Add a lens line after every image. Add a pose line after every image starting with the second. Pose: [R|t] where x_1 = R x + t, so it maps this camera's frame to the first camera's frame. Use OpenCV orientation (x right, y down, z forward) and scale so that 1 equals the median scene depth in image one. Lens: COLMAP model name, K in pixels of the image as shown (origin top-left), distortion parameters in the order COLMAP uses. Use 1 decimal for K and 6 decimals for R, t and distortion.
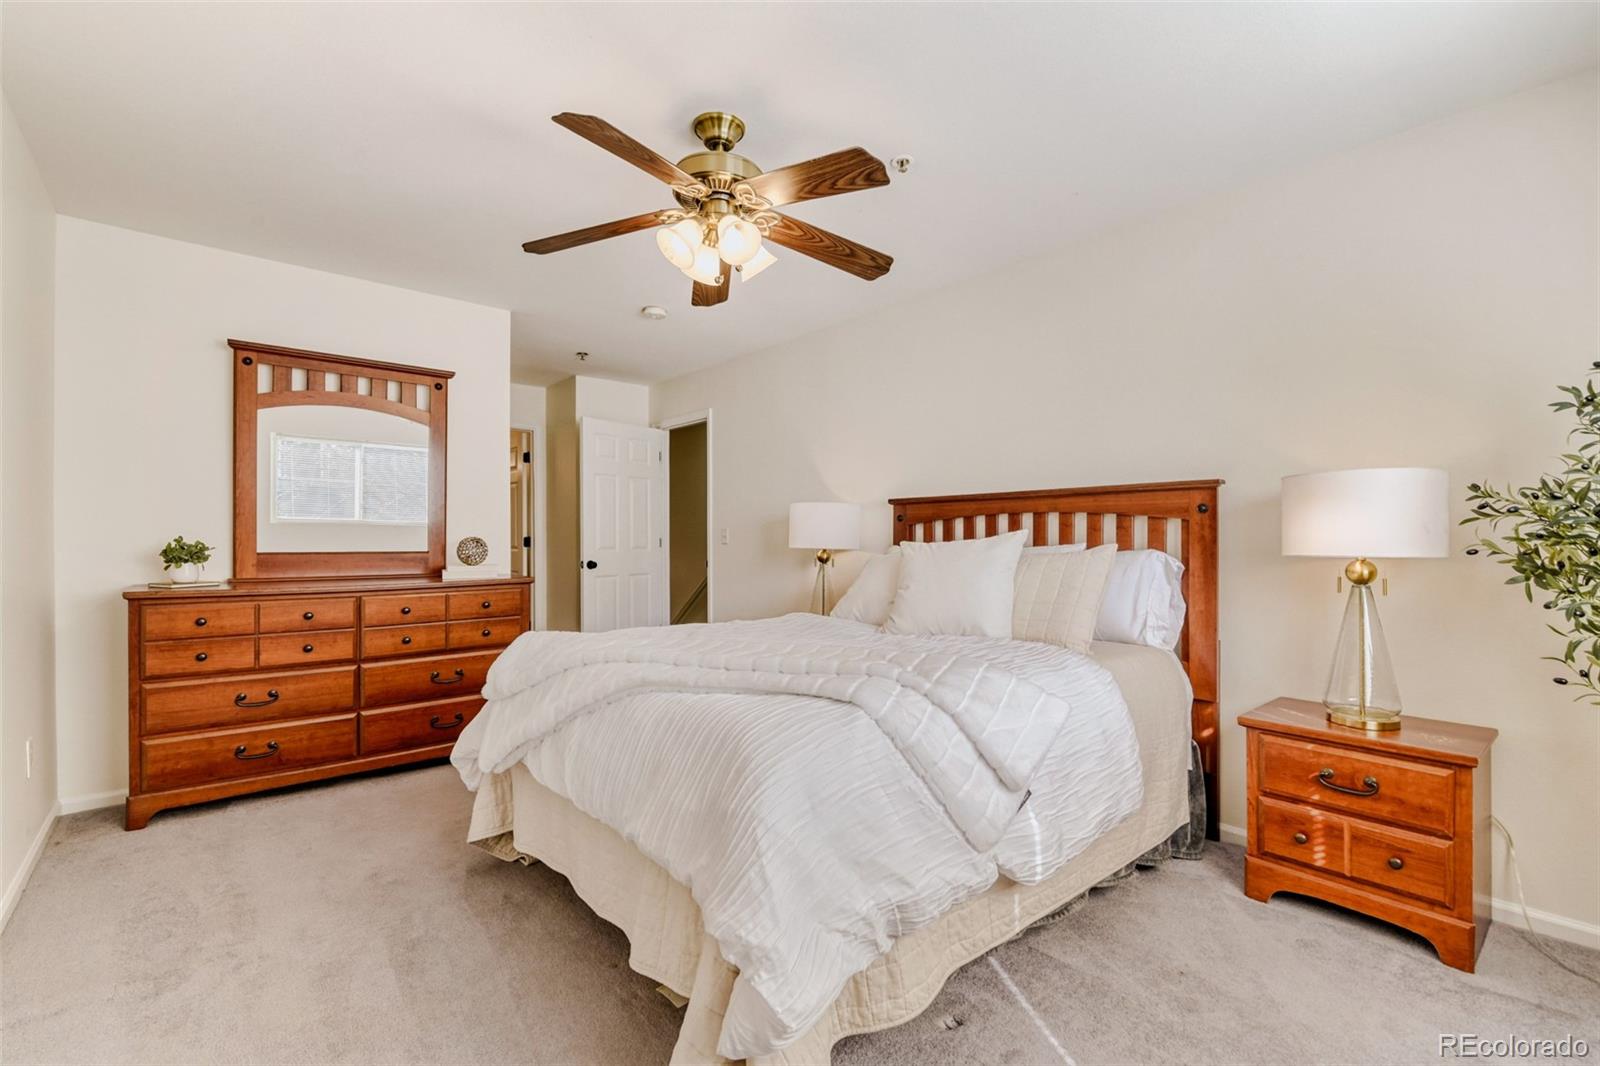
lens RADIAL K [[703.2, 0, 811.0], [0, 703.2, 536.4], [0, 0, 1]] dist [0.002583, -0.006928]
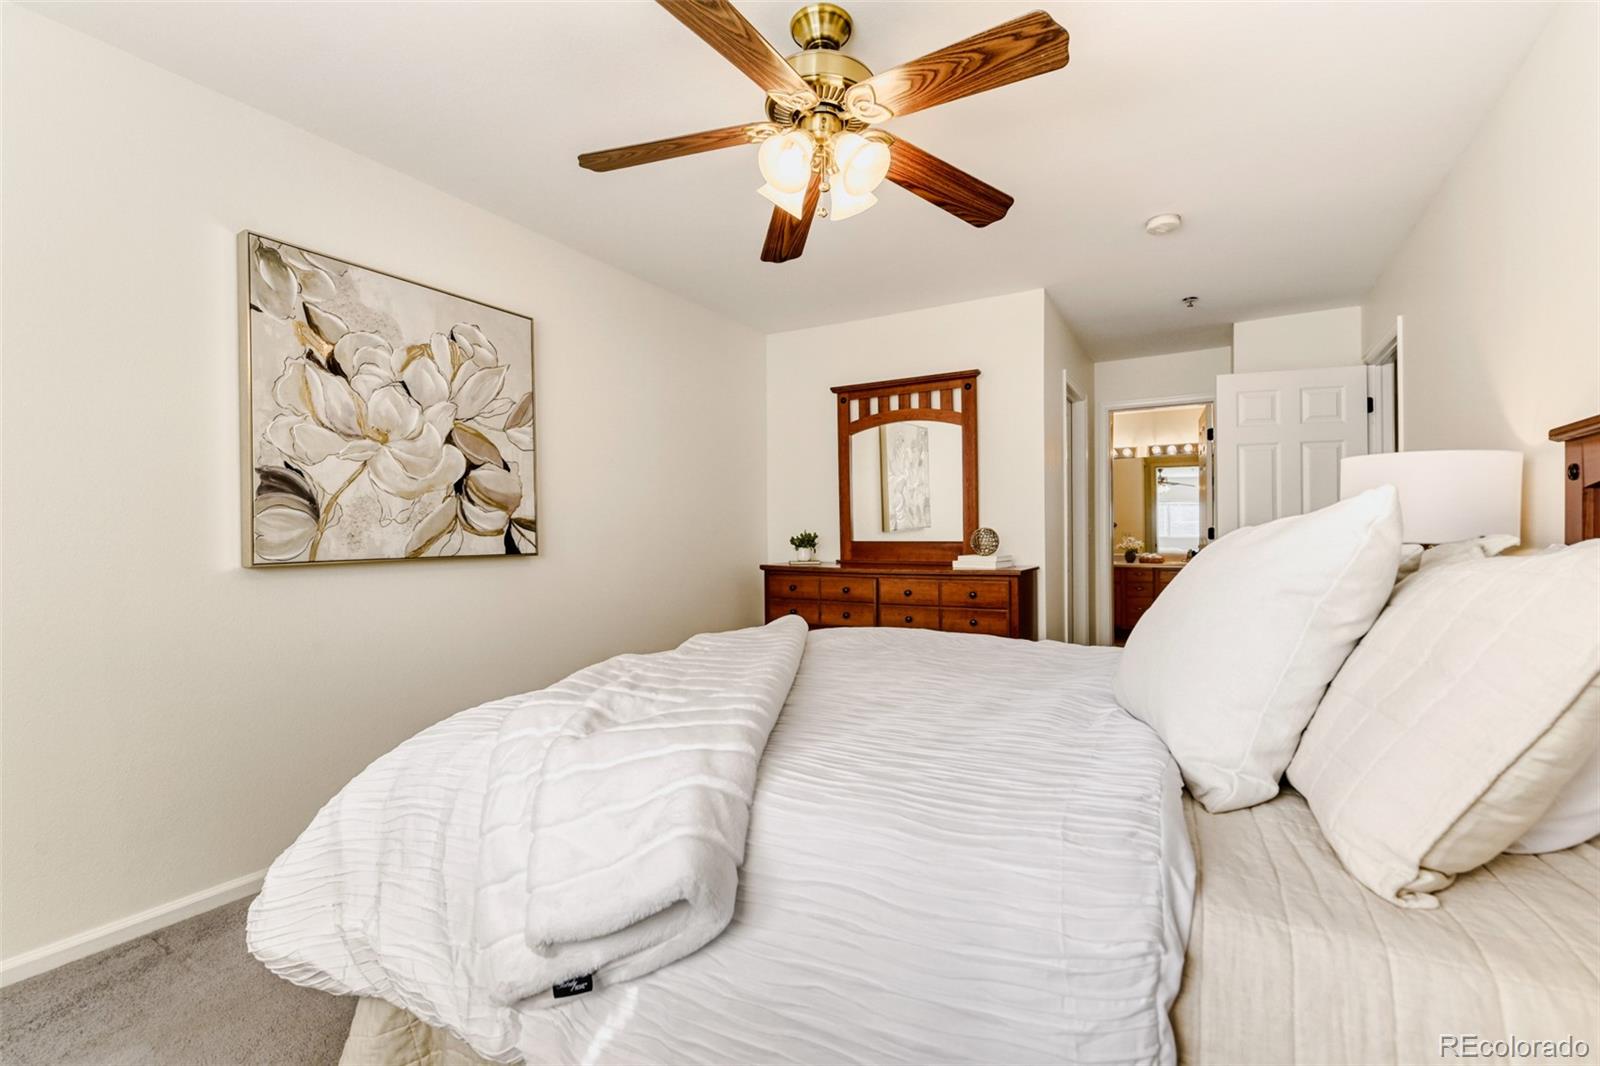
lens RADIAL K [[703.2, 0, 811.0], [0, 703.2, 536.4], [0, 0, 1]] dist [0.002583, -0.006928]
pose [[0.317393, 0.000932, -0.948293, 0.459060], [0.010275, 0.999937, 0.004422, 0.006985], [0.948238, -0.011147, 0.317364, 0.495599]]
